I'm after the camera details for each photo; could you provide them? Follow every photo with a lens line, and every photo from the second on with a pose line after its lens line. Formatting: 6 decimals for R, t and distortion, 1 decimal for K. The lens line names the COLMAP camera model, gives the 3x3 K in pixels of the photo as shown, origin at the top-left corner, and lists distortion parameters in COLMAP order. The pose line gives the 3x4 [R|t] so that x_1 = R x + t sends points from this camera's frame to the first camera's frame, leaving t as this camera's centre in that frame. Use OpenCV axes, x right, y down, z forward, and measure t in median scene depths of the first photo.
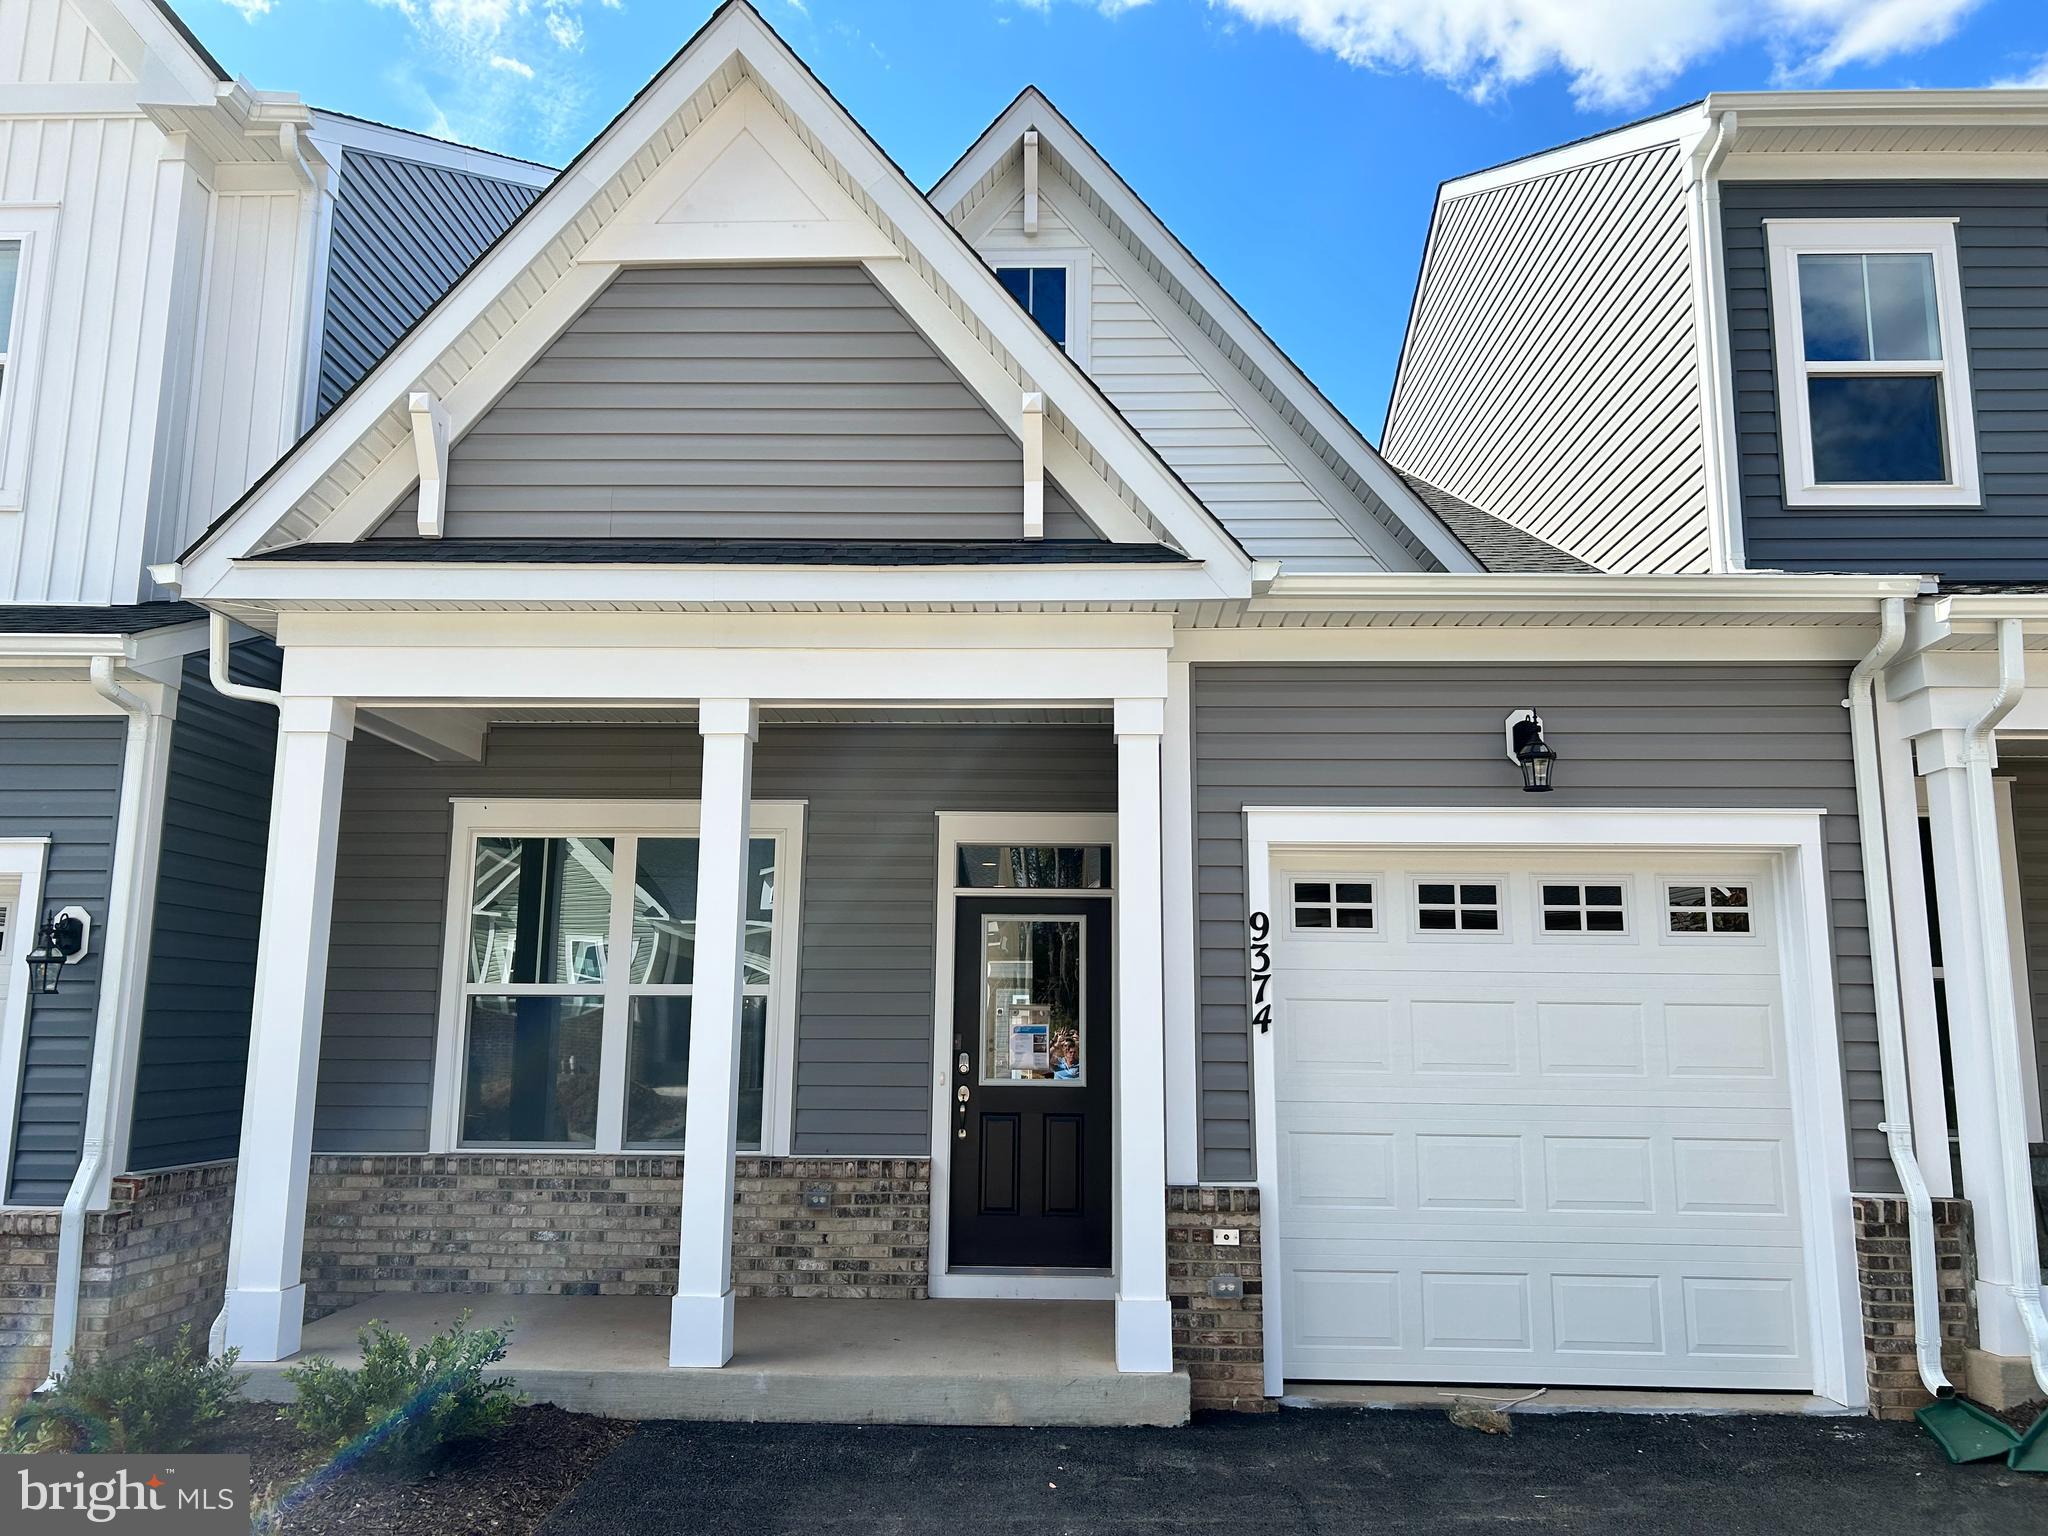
lens RADIAL K [[1531.9, 0, 1024.2], [0, 1531.9, 762.9], [0, 0, 1]] dist [0.050119, -0.029046]
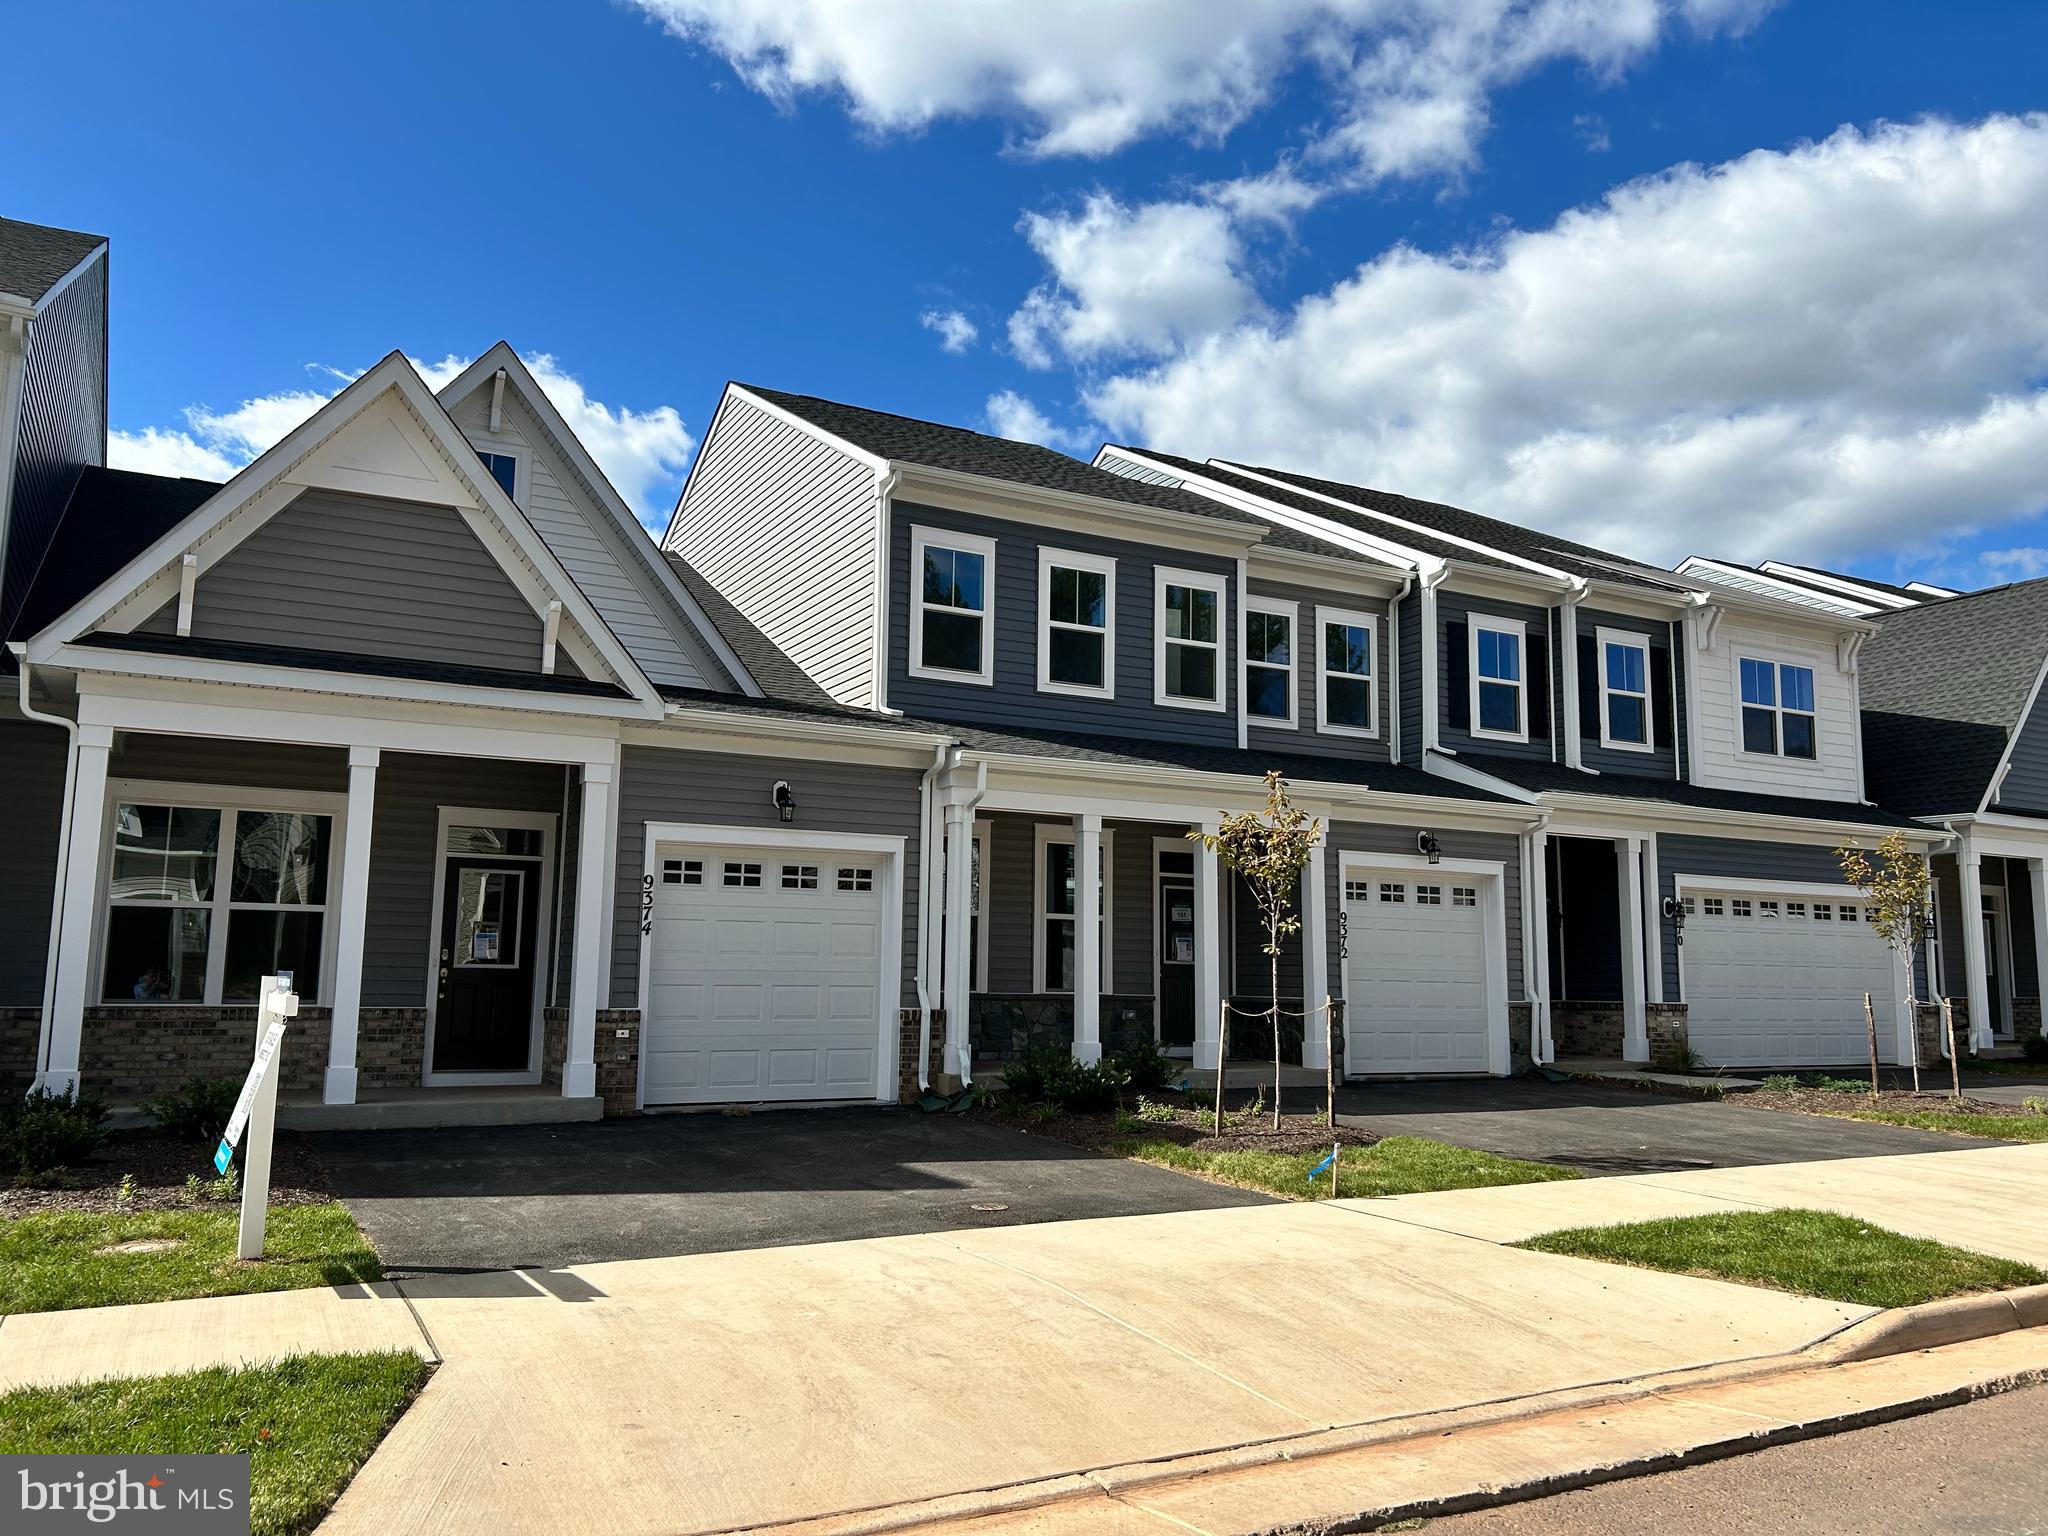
lens RADIAL K [[1531.9, 0, 1021.5], [0, 1531.9, 781.3], [0, 0, 1]] dist [0.050119, -0.029046]
pose [[0.863601, 0.067592, 0.499624, -0.421606], [-0.091936, 0.995470, 0.024238, -0.112811], [-0.495722, -0.066866, 0.865903, -0.929753]]
